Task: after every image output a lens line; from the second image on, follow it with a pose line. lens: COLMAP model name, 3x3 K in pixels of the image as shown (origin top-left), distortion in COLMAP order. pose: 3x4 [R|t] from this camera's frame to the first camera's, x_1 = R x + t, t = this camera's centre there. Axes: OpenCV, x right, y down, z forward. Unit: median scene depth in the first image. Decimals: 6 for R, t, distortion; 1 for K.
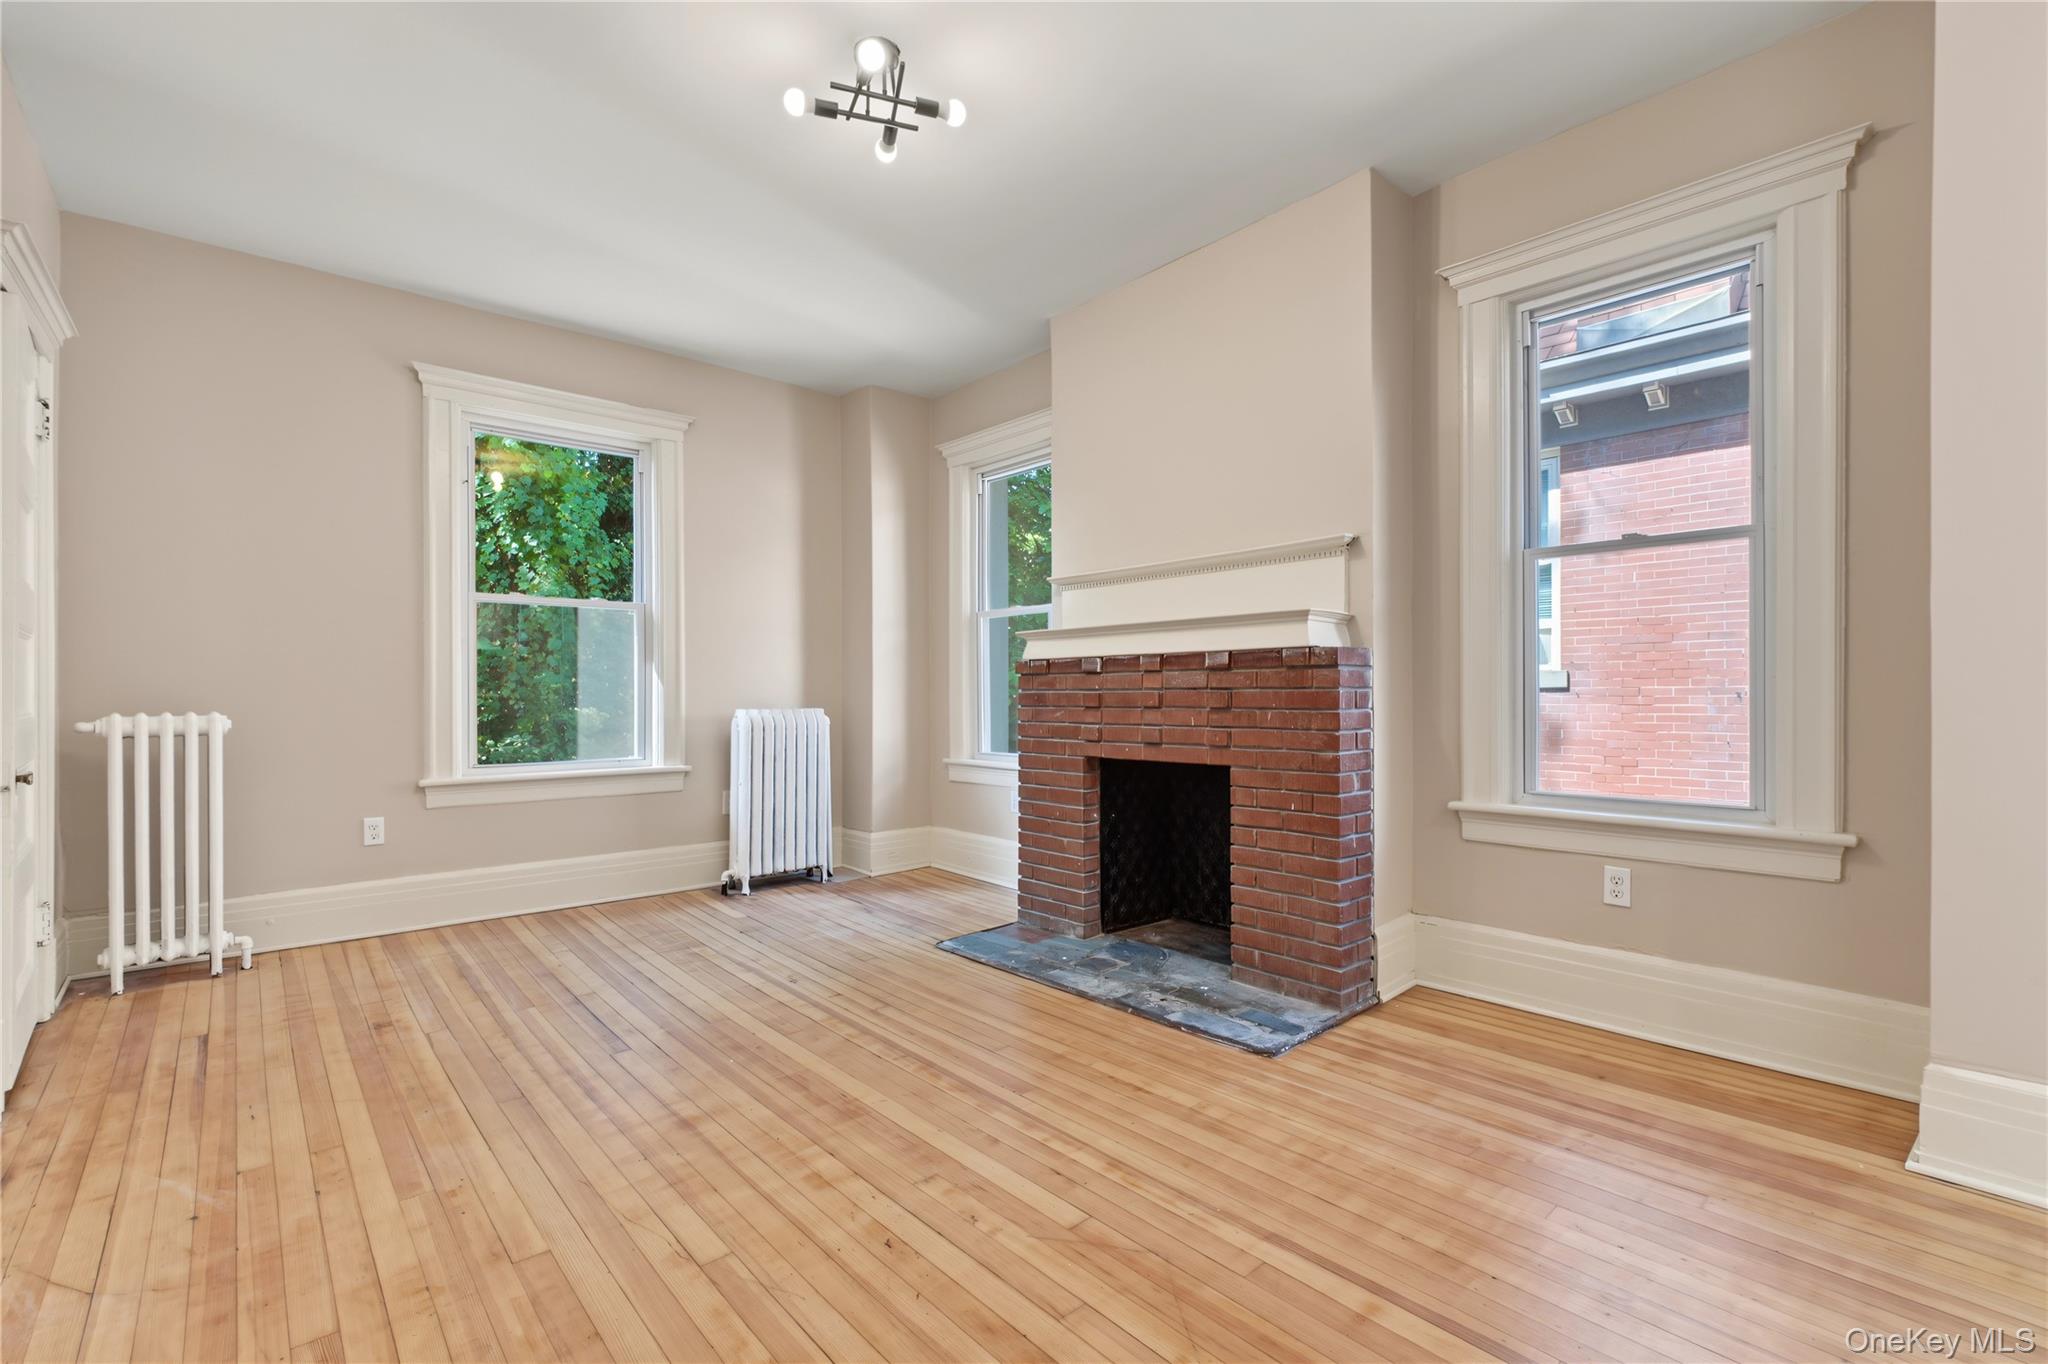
lens RADIAL K [[903.2, 0, 1022.5], [0, 903.2, 692.1], [0, 0, 1]] dist [0.003153, 0.000089]
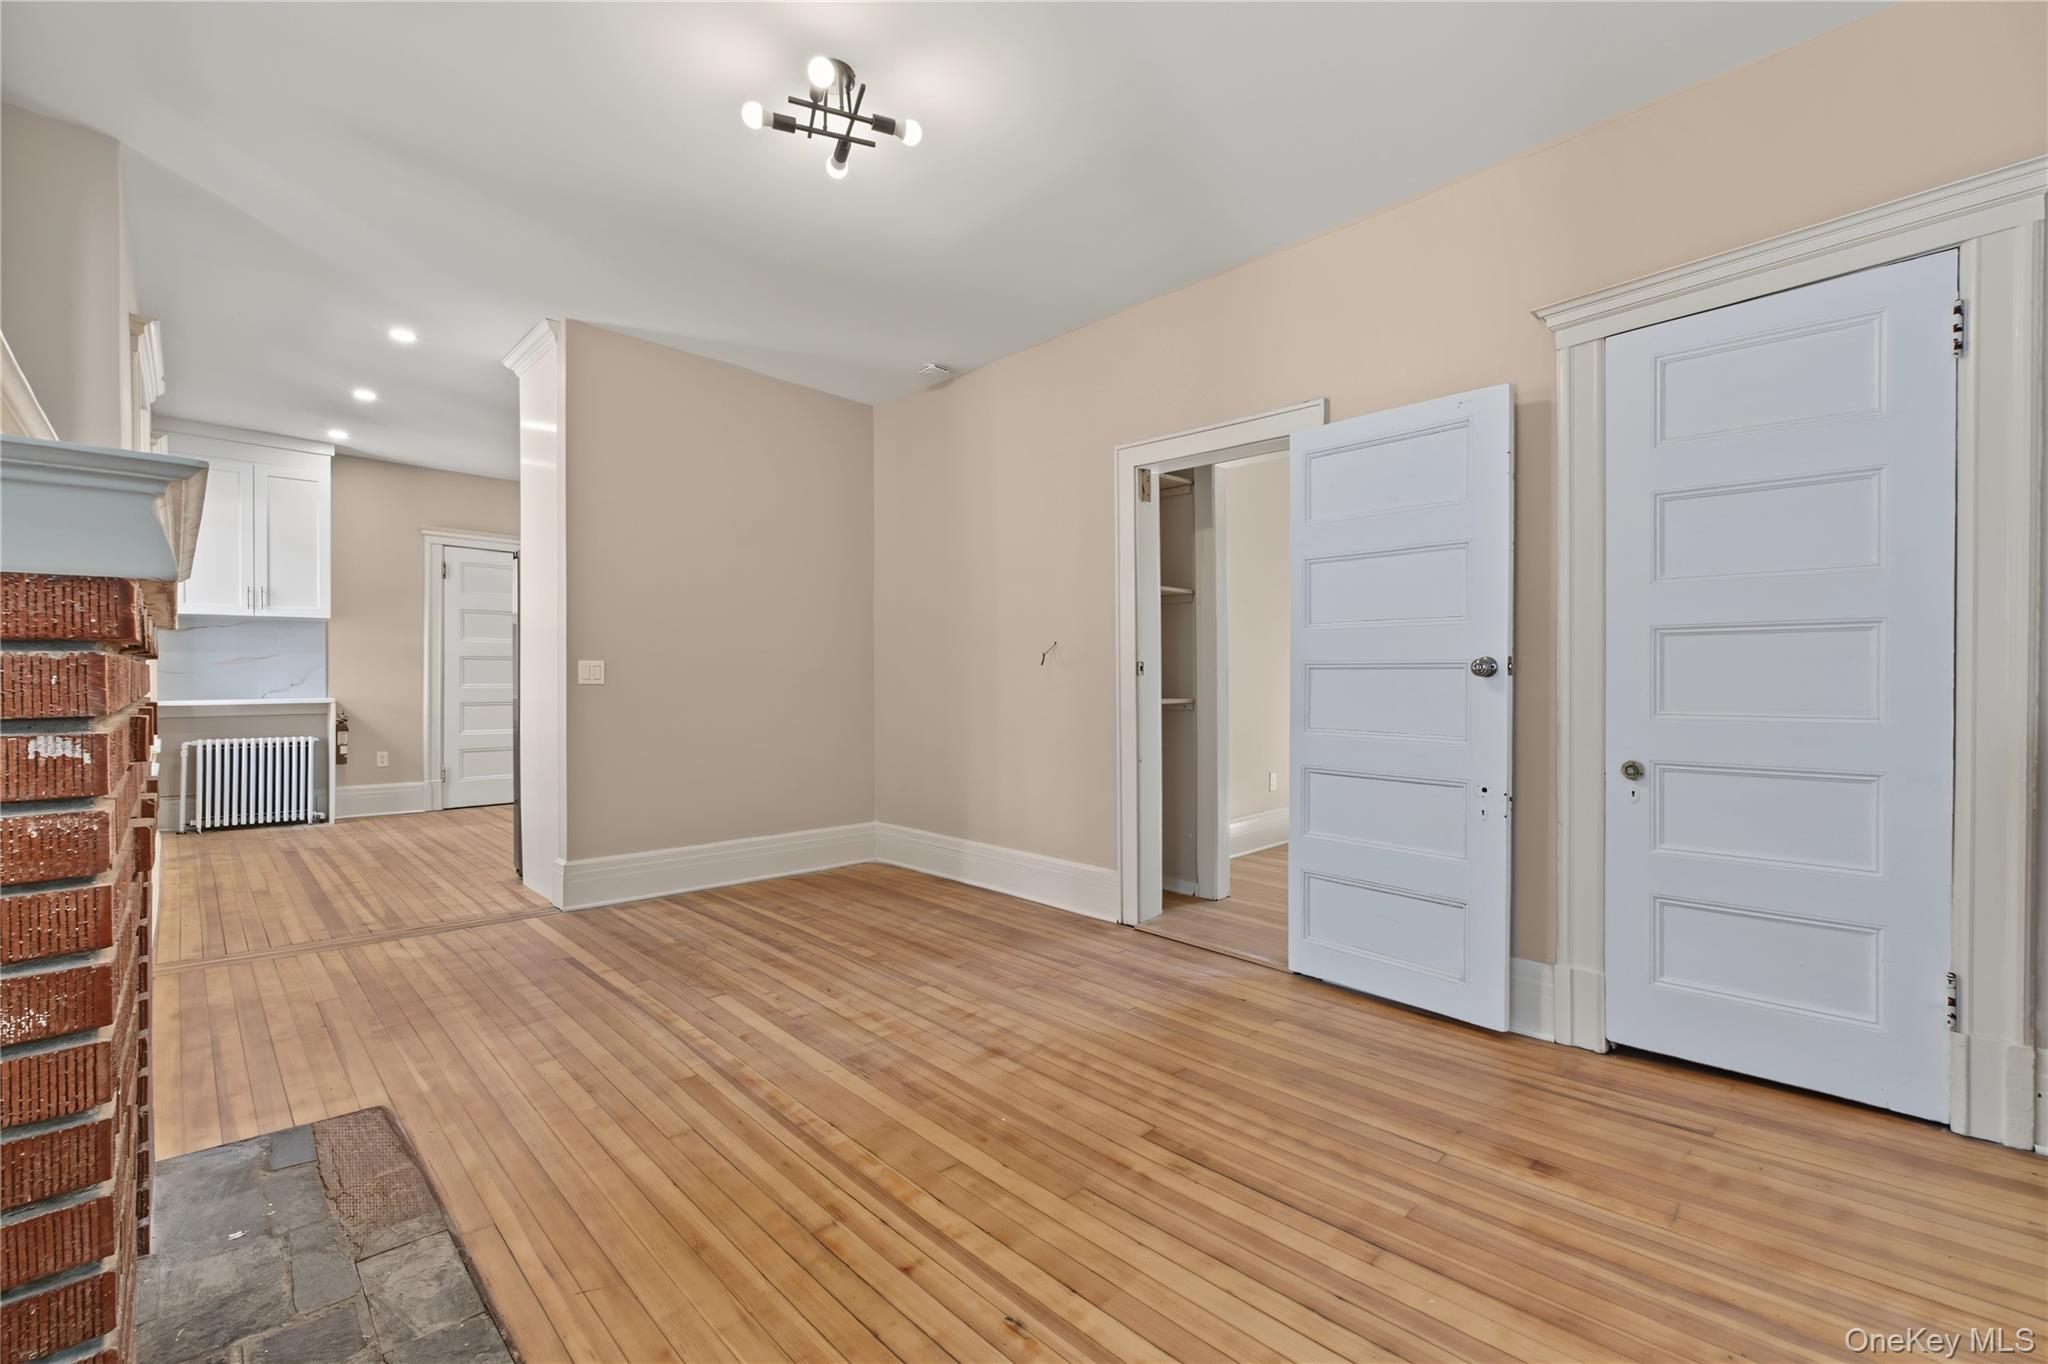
lens RADIAL K [[869.4, 0, 1034.1], [0, 869.4, 673.3], [0, 0, 1]] dist [0.002583, -0.001115]
pose [[-0.997978, 0.002151, -0.063521, -0.249972], [0.002346, 0.999993, -0.002997, -0.015165], [0.063514, -0.003140, -0.997976, 1.536666]]
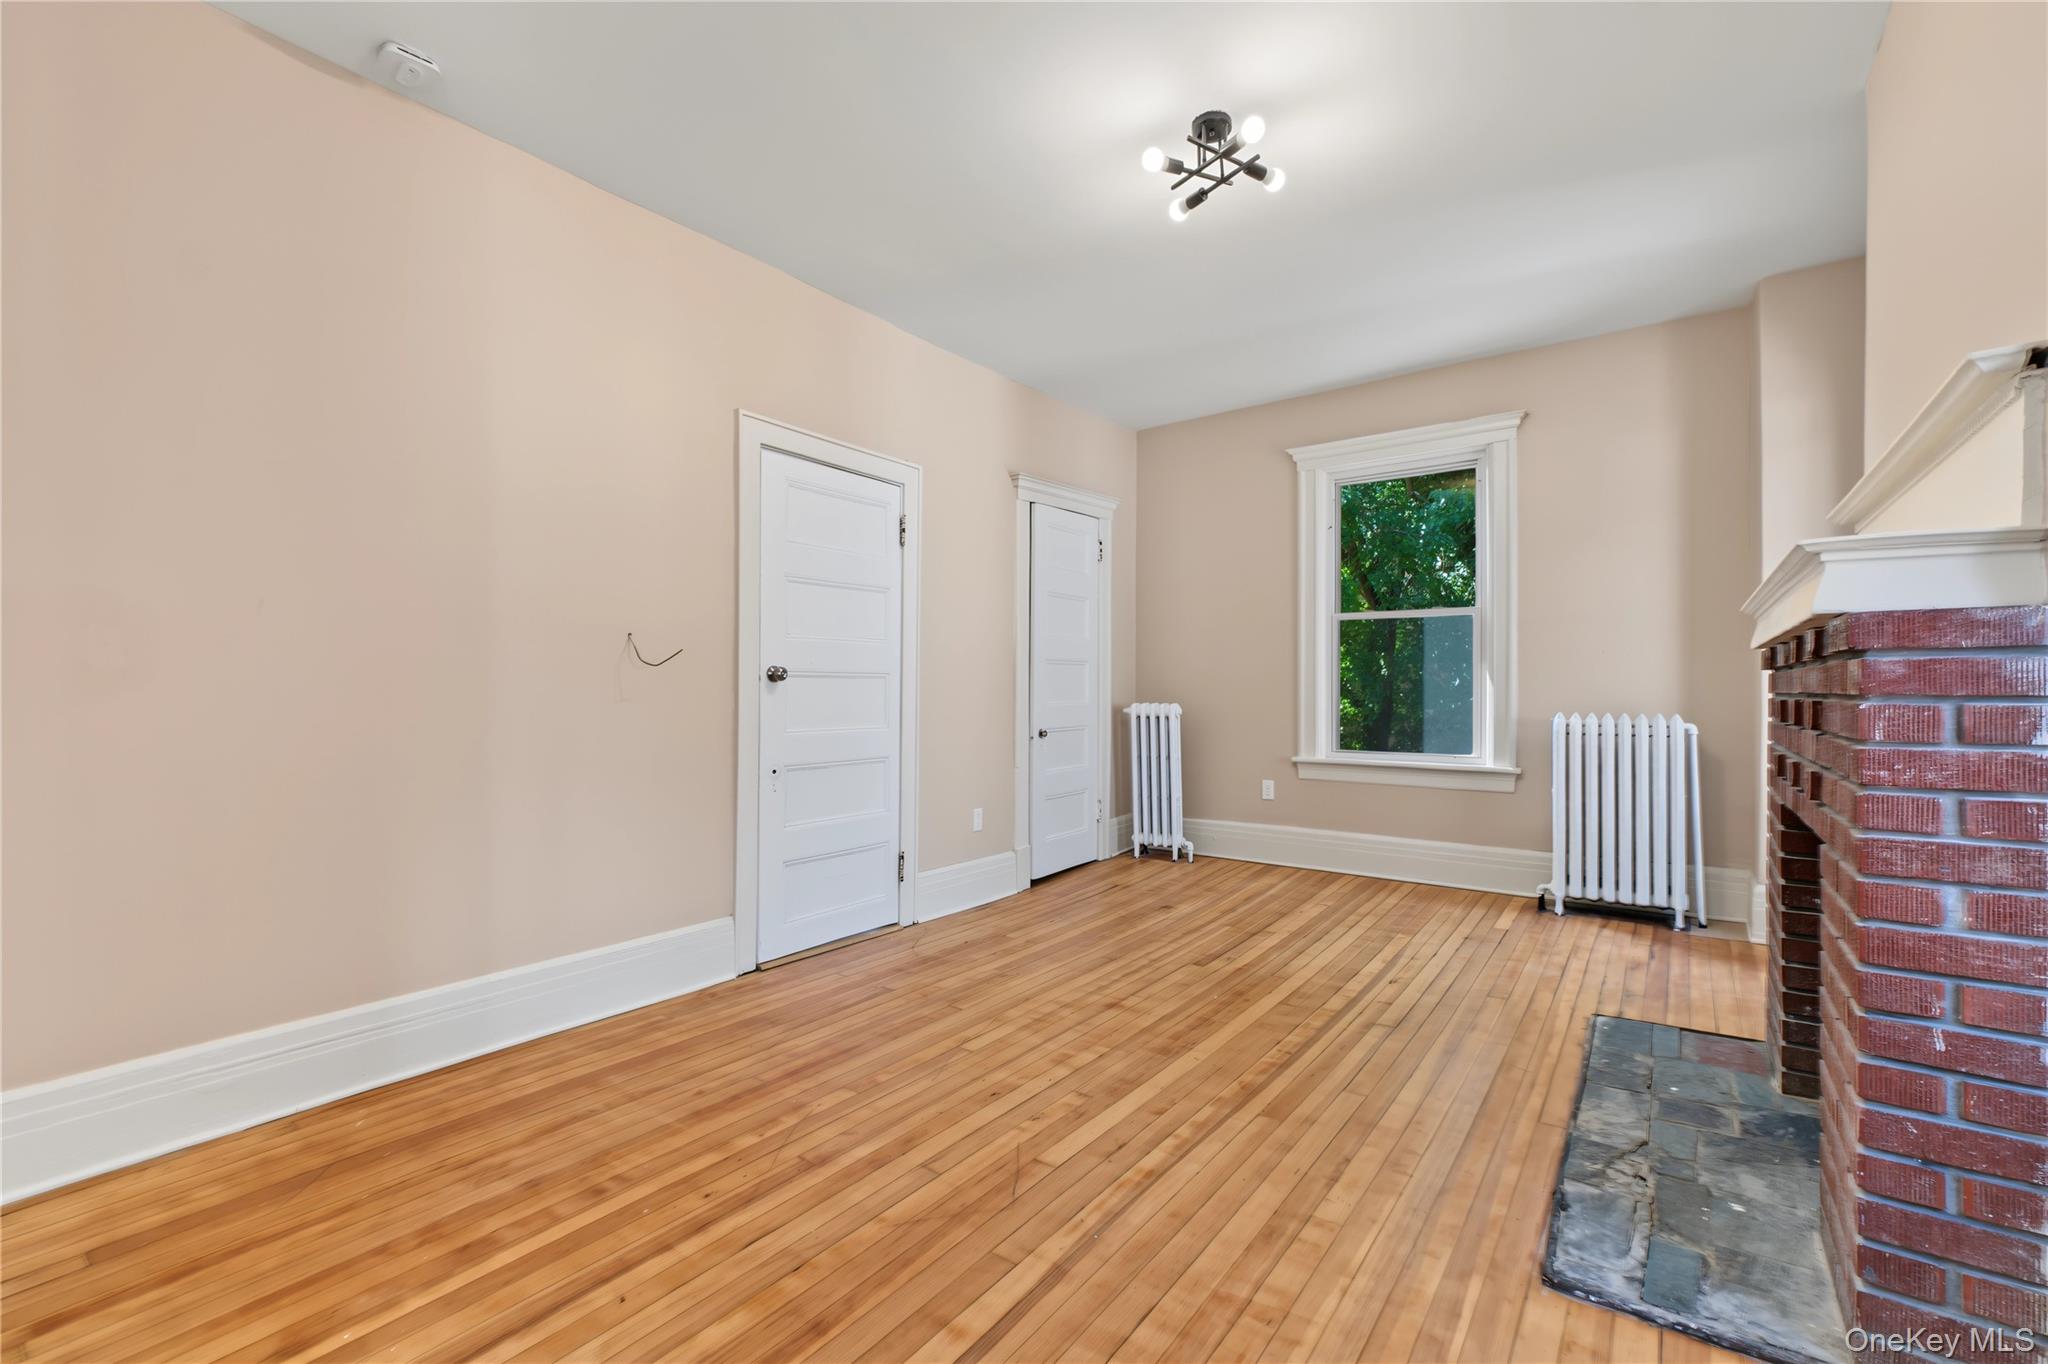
lens RADIAL K [[862.8, 0, 1029.1], [0, 862.8, 689.4], [0, 0, 1]] dist [0.001778, 0.000237]
pose [[0.211441, 0.004113, -0.977382, 0.637838], [-0.001403, 0.999991, 0.003905, -0.010080], [0.977390, 0.000546, 0.211445, 0.424185]]
